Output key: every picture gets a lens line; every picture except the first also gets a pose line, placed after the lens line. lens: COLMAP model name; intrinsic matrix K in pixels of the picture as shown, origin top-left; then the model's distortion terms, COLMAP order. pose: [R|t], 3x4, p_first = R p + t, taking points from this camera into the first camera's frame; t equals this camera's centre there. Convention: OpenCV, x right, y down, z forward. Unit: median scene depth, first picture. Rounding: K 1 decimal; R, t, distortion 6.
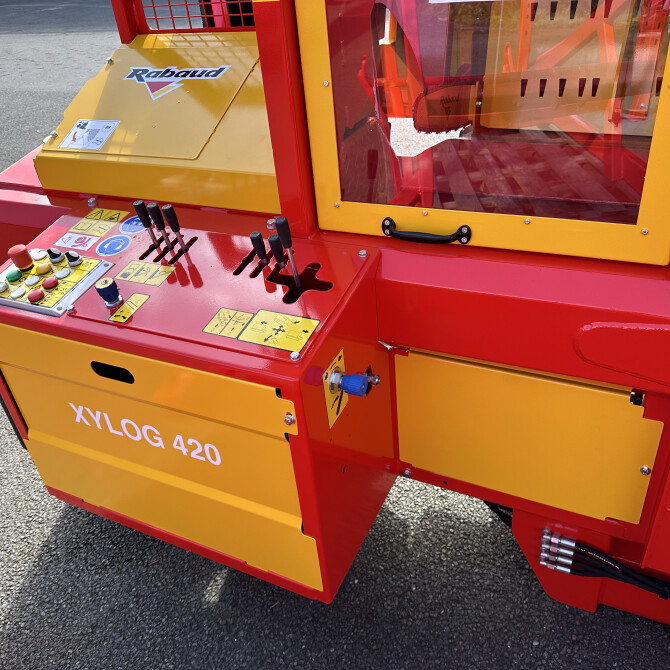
lens RADIAL K [[614.4, 0, 335.0], [0, 614.4, 335.0], [0, 0, 1]] dist [0.086127, -0.134555]
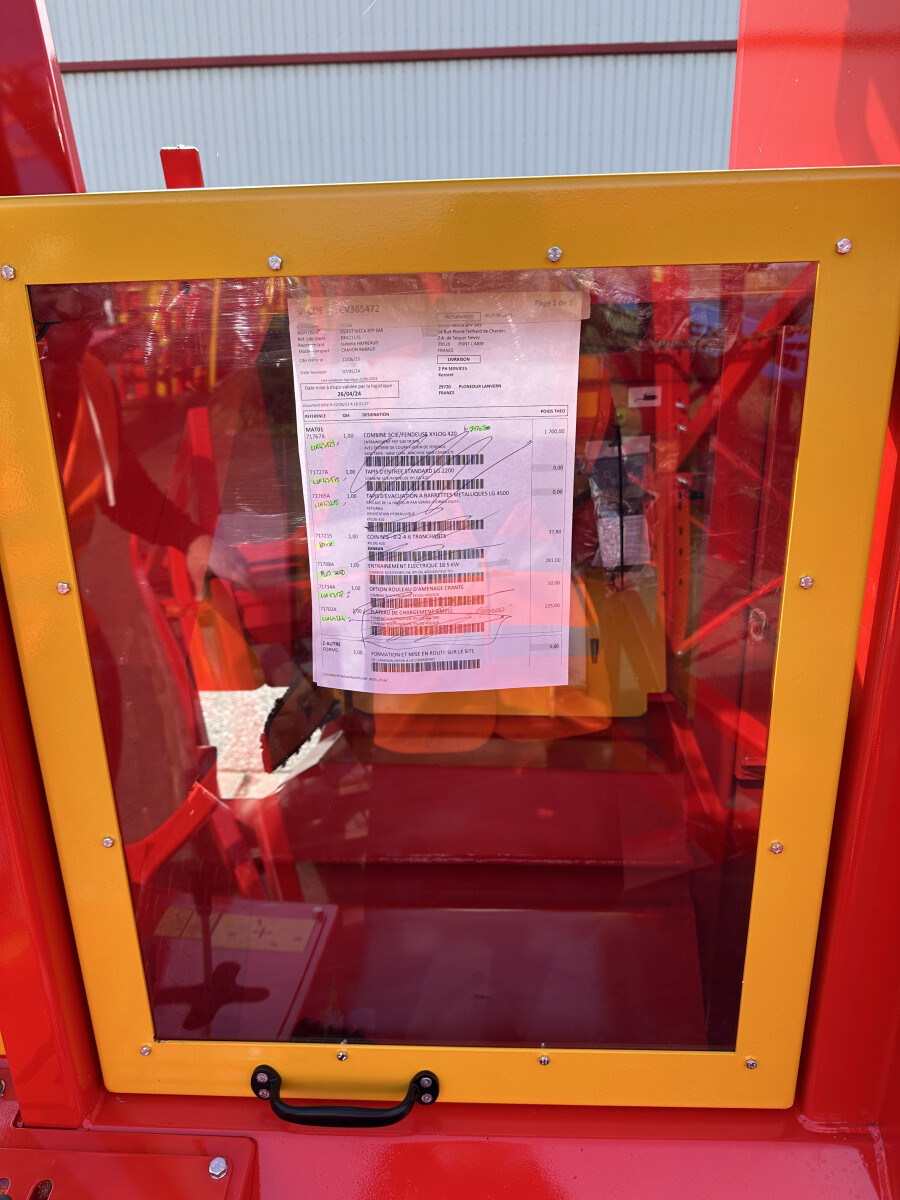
lens RADIAL K [[846.2, 0, 450.0], [0, 846.2, 600.0], [0, 0, 1]] dist [0.006256, -0.015697]
pose [[0.915237, -0.054262, 0.399246, -0.020973], [0.161180, 0.957459, -0.239362, -0.308573], [-0.369273, 0.283423, 0.885047, 0.224934]]
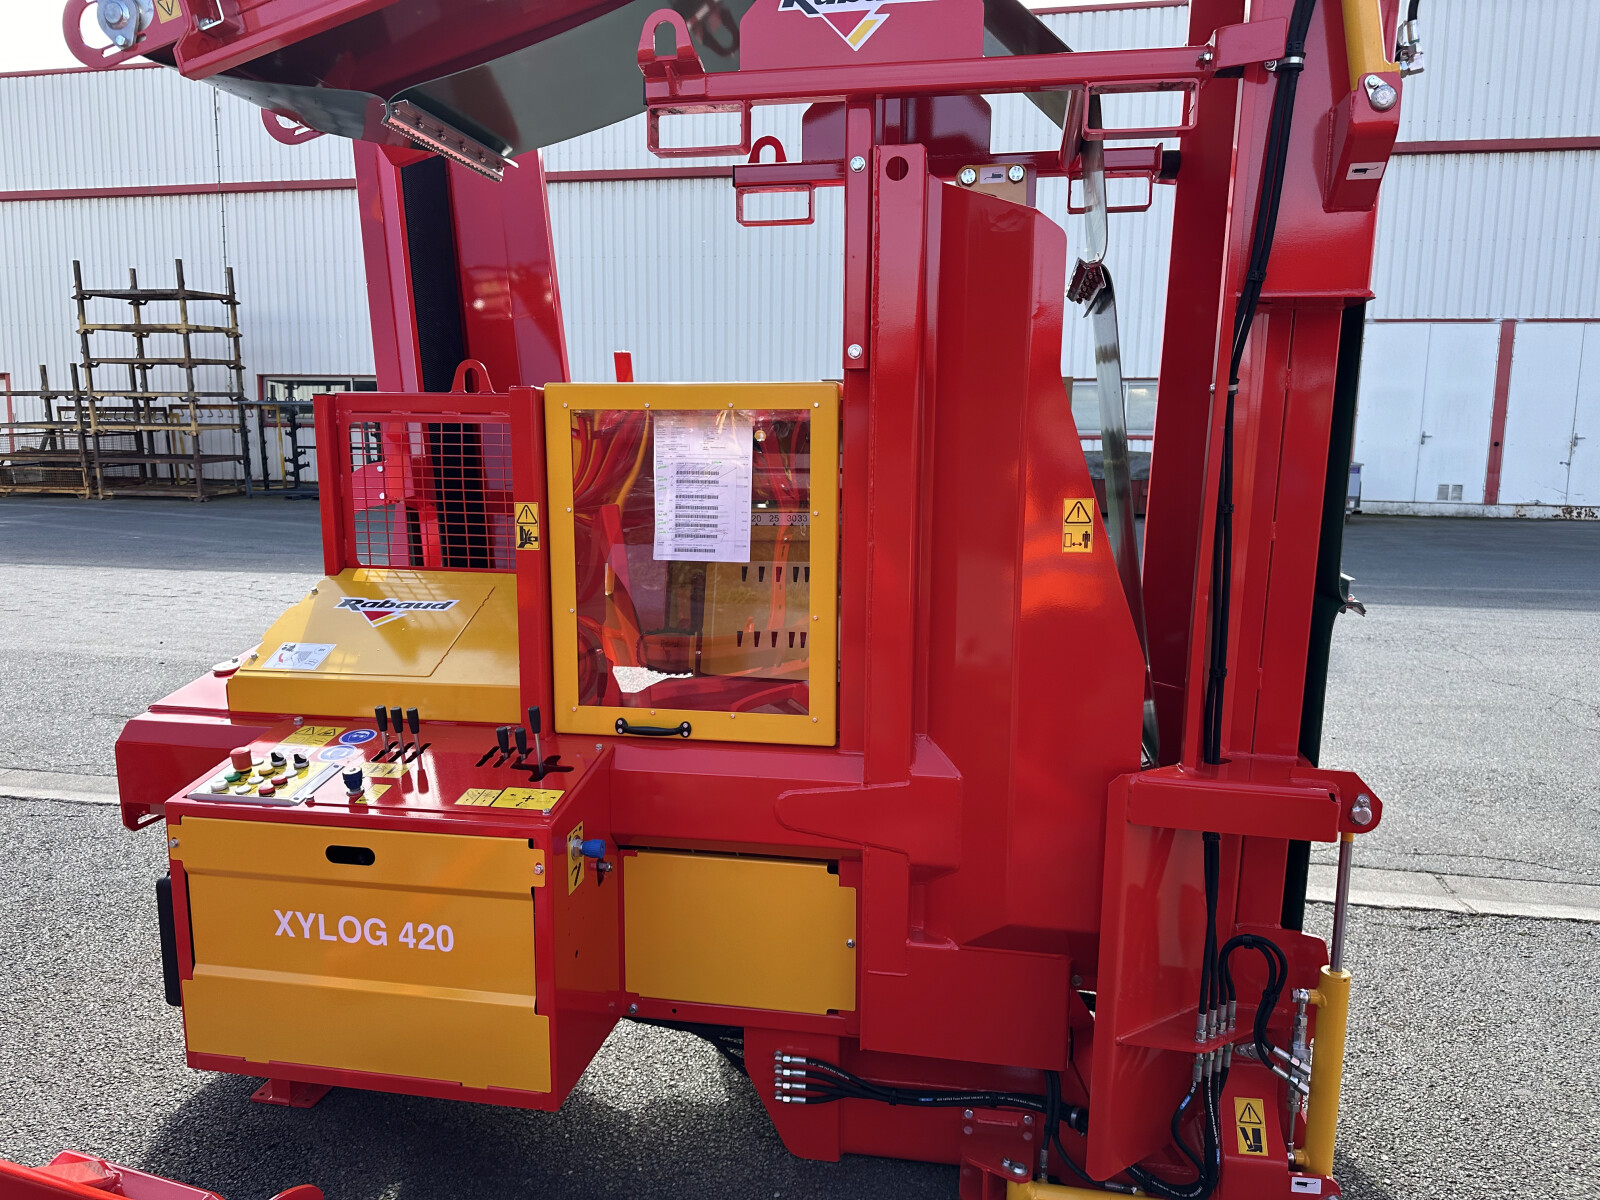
lens RADIAL K [[1098.3, 0, 800.0], [0, 1098.3, 600.0], [0, 0, 1]] dist [0.003091, -0.104311]
pose [[0.957555, 0.060436, 0.281844, -0.161984], [0.069821, 0.900026, -0.430207, 0.453107], [-0.279667, 0.431625, 0.857605, -0.836262]]
